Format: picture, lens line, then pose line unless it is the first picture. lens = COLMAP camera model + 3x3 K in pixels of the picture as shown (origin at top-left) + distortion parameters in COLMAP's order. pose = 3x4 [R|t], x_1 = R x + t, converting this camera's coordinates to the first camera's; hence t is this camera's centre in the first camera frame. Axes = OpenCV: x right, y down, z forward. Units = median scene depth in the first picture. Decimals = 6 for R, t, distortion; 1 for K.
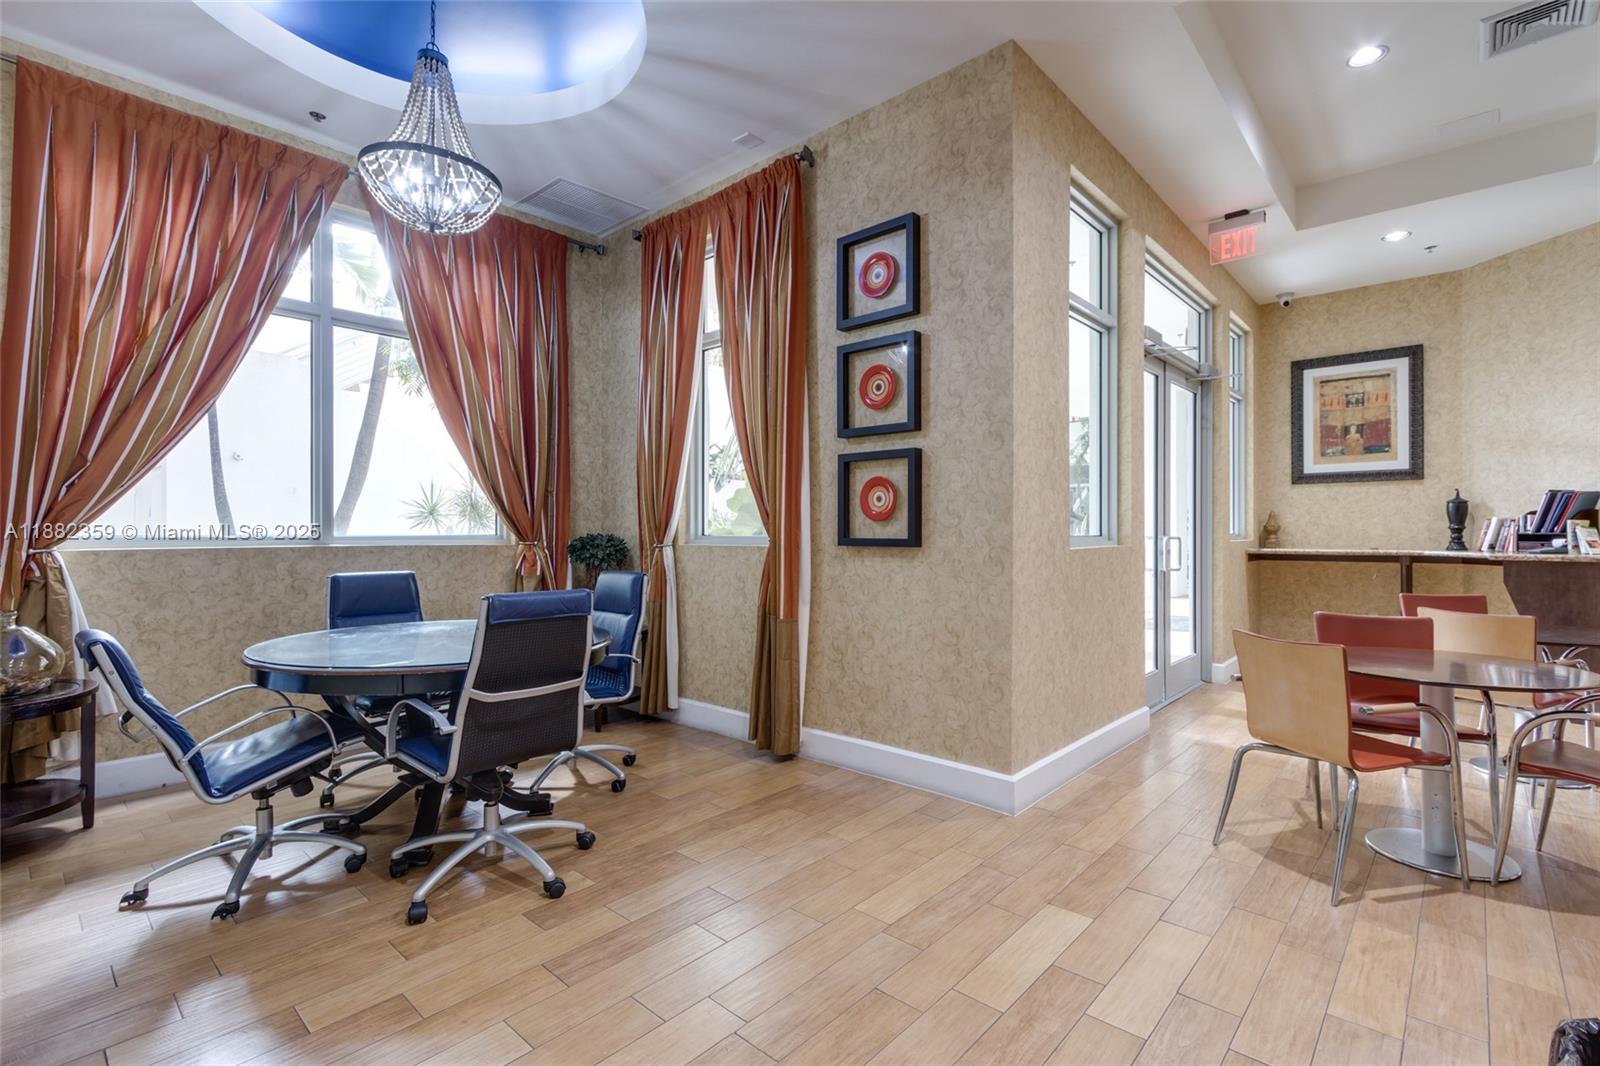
lens RADIAL K [[732.1, 0, 800.0], [0, 732.1, 533.0], [0, 0, 1]] dist [-0.001874, 0.000021]
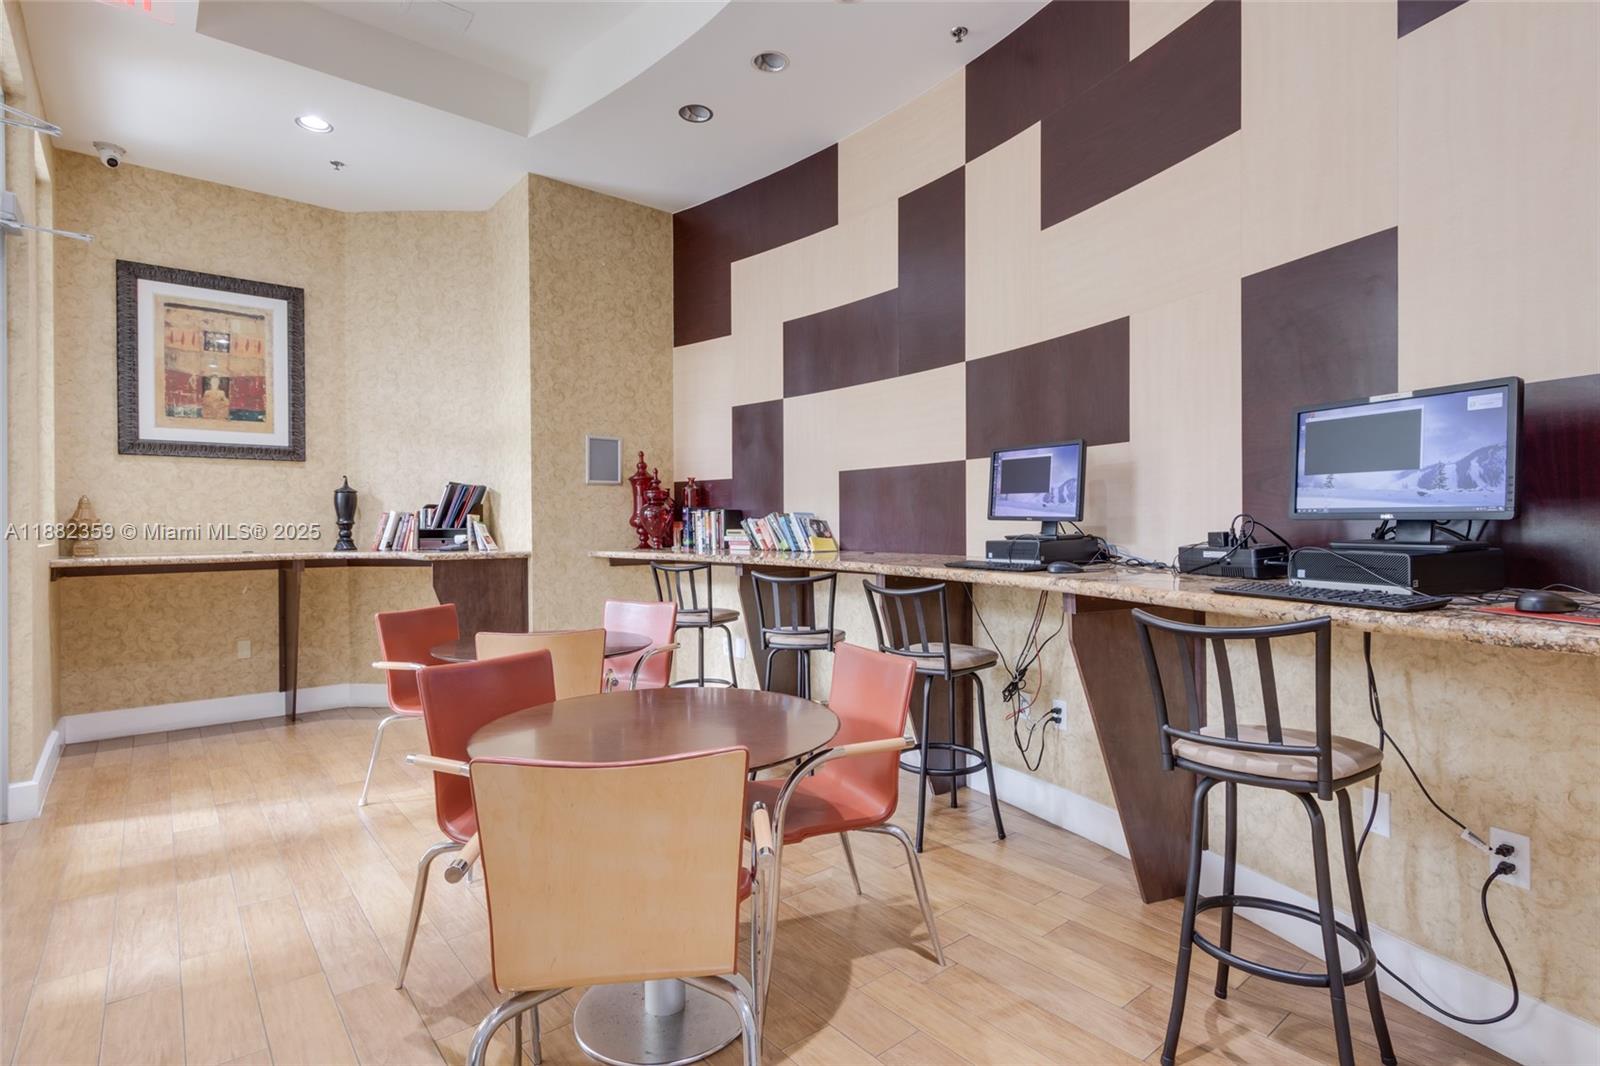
lens RADIAL K [[773.7, 0, 800.0], [0, 773.7, 533.0], [0, 0, 1]] dist [-0.012502, -0.000730]
pose [[0.111749, -0.008168, 0.993703, 0.088316], [0.009412, 0.999930, 0.007161, 0.002247], [-0.993692, 0.008552, 0.111818, 0.372066]]
